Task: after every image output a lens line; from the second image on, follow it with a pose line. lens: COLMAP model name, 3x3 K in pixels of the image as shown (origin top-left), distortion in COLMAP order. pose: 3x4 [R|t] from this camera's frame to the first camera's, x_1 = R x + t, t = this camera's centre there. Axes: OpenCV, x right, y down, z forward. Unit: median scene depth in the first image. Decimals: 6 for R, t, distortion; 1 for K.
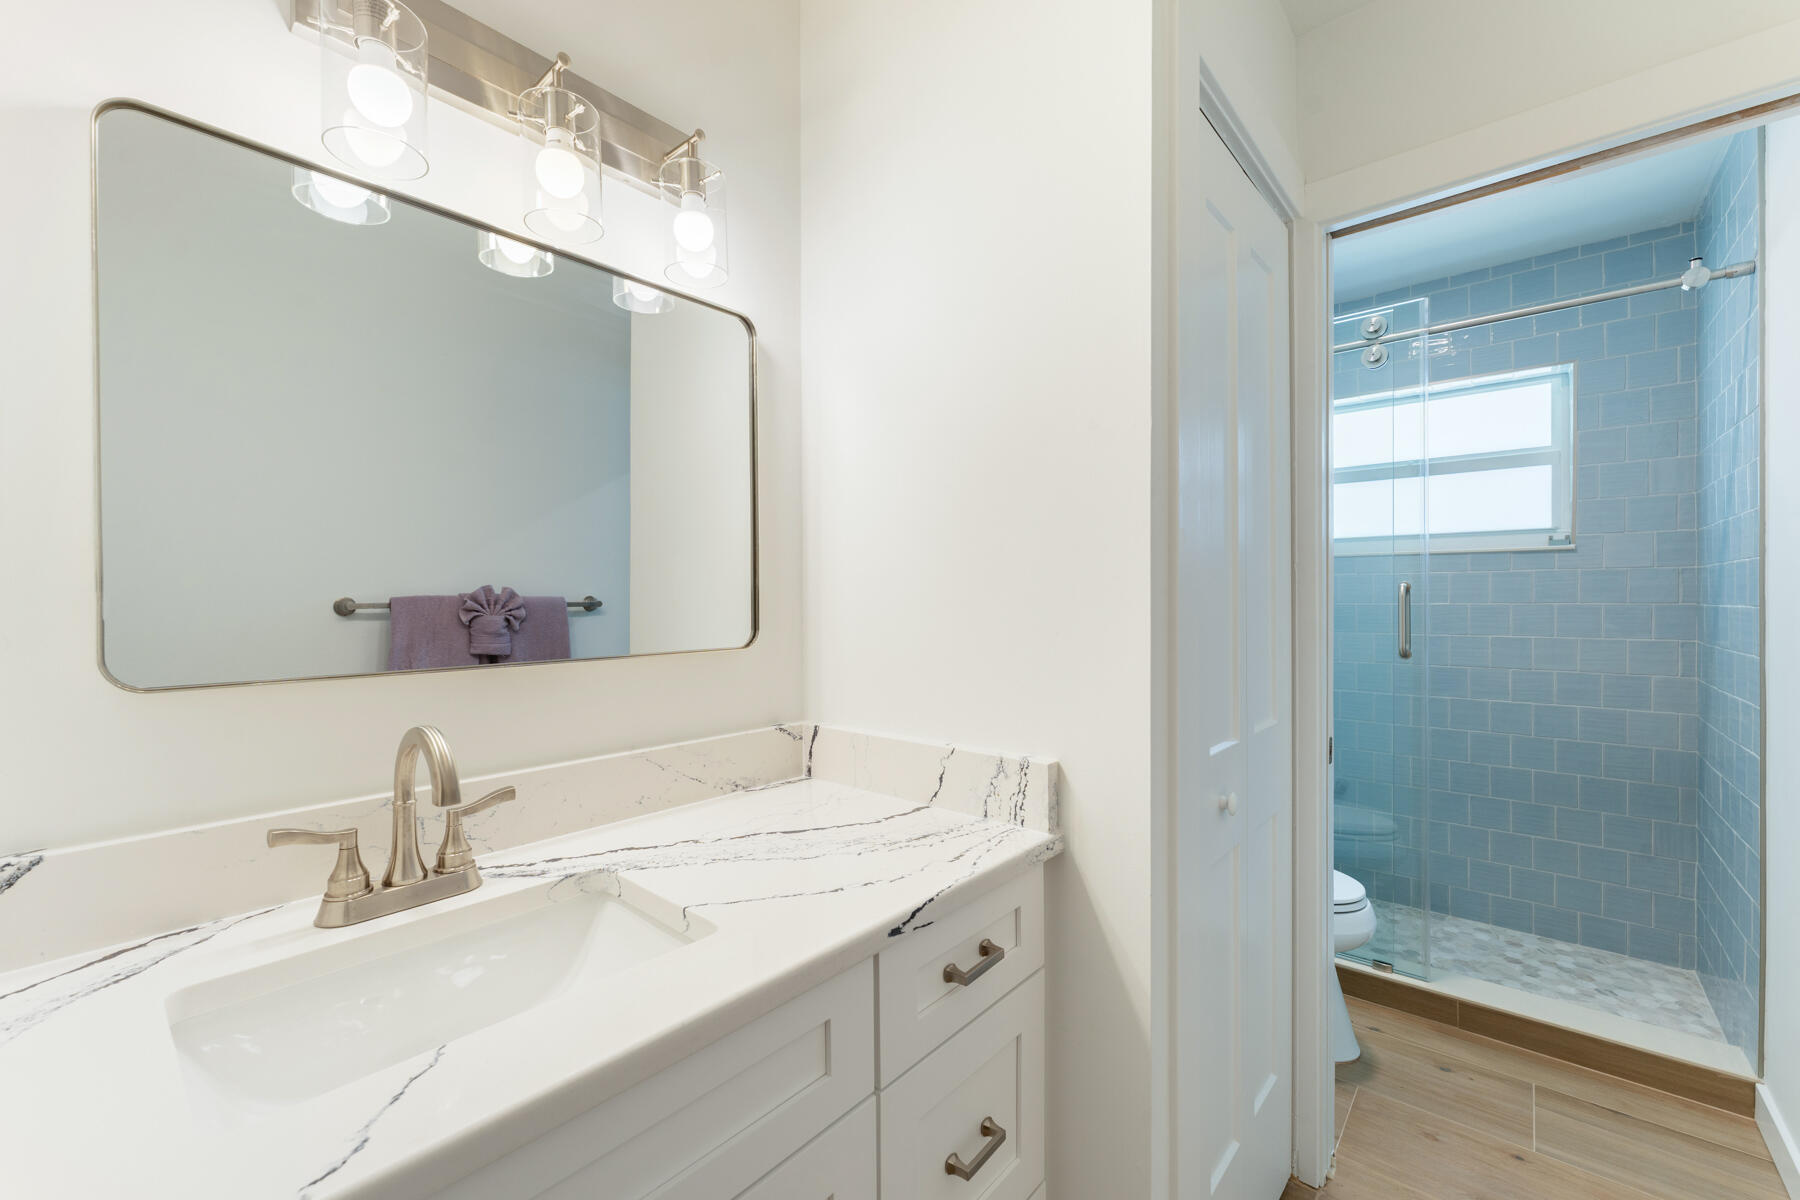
lens RADIAL K [[716.3, 0, 896.8], [0, 716.3, 597.5], [0, 0, 1]] dist [0.000274, -0.000123]
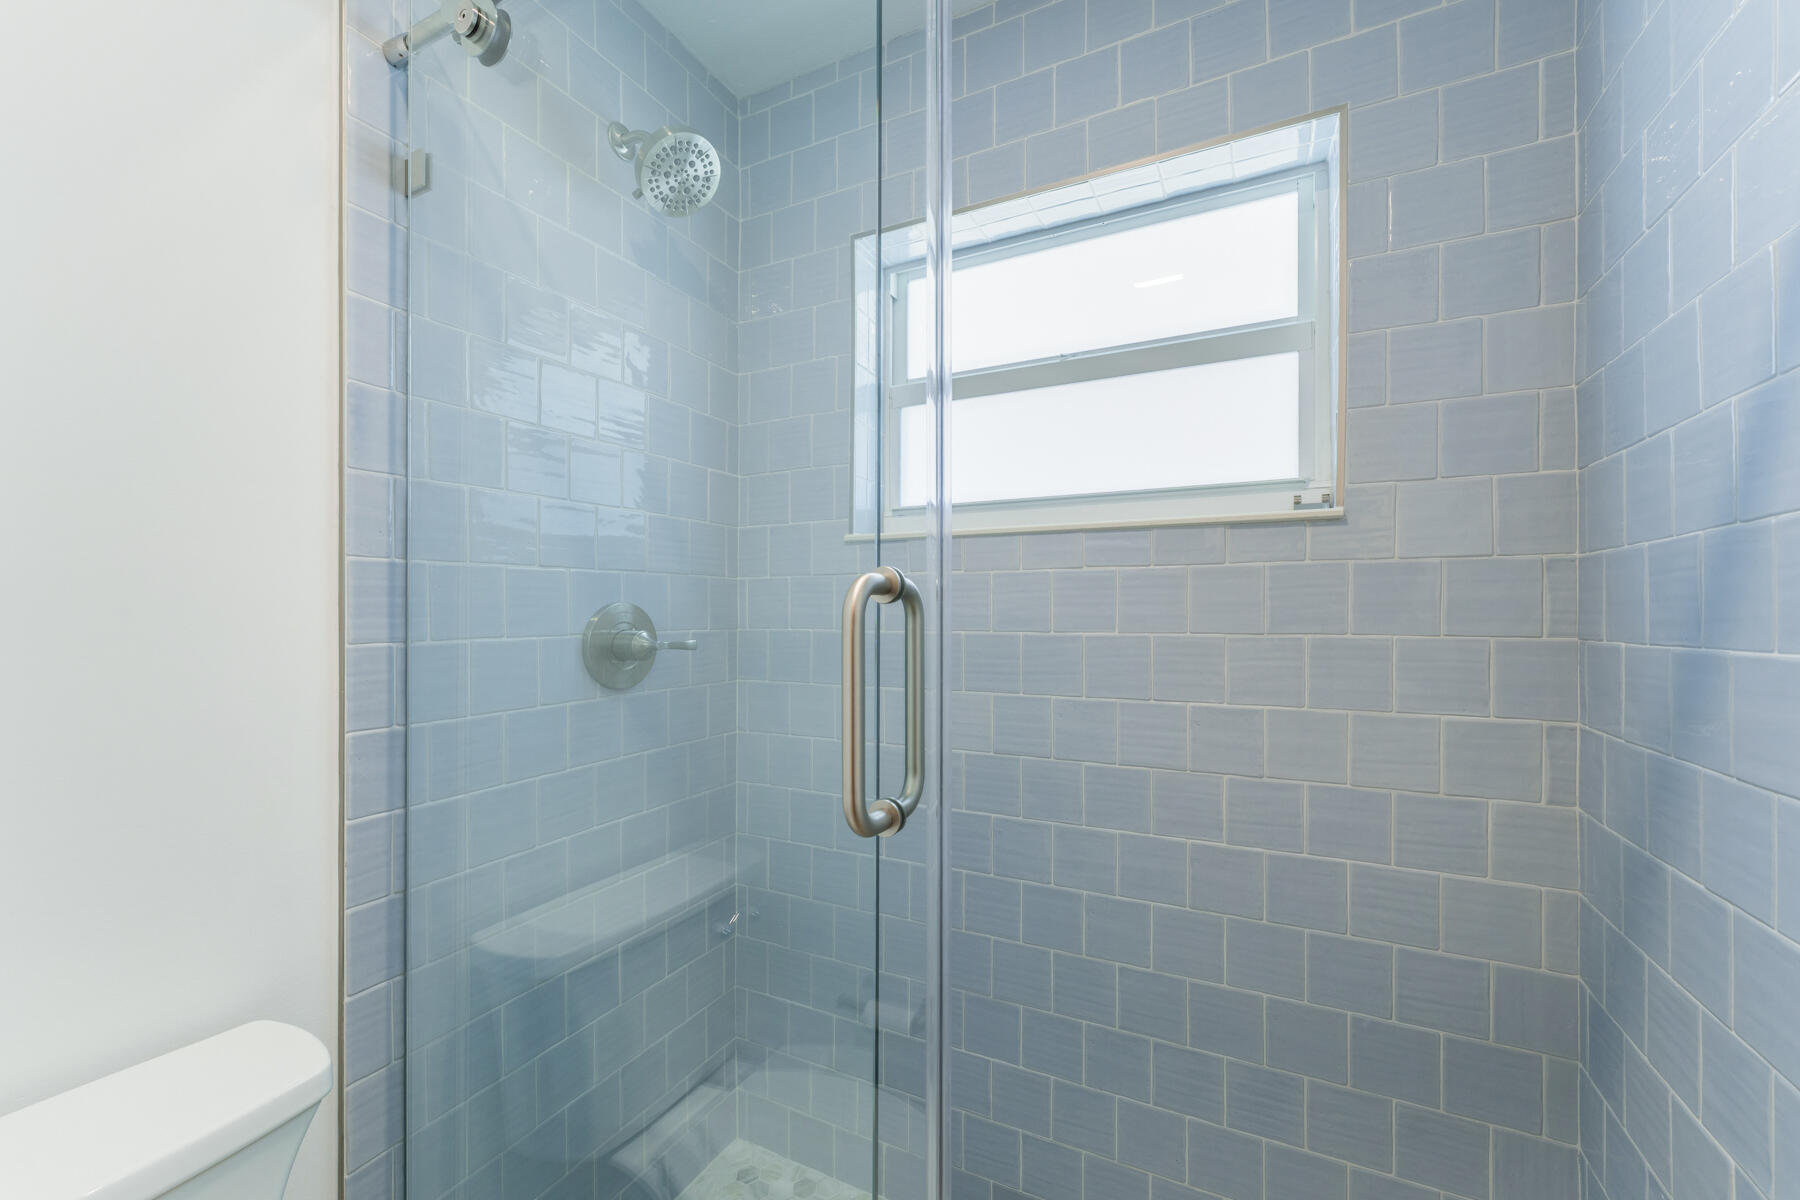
lens RADIAL K [[716.3, 0, 904.6], [0, 716.3, 610.1], [0, 0, 1]] dist [0.000274, -0.000123]
pose [[0.969287, 0.006520, 0.245848, 0.555176], [-0.004992, 0.999964, -0.006835, -0.003313], [-0.245883, 0.005398, 0.969284, 0.616637]]
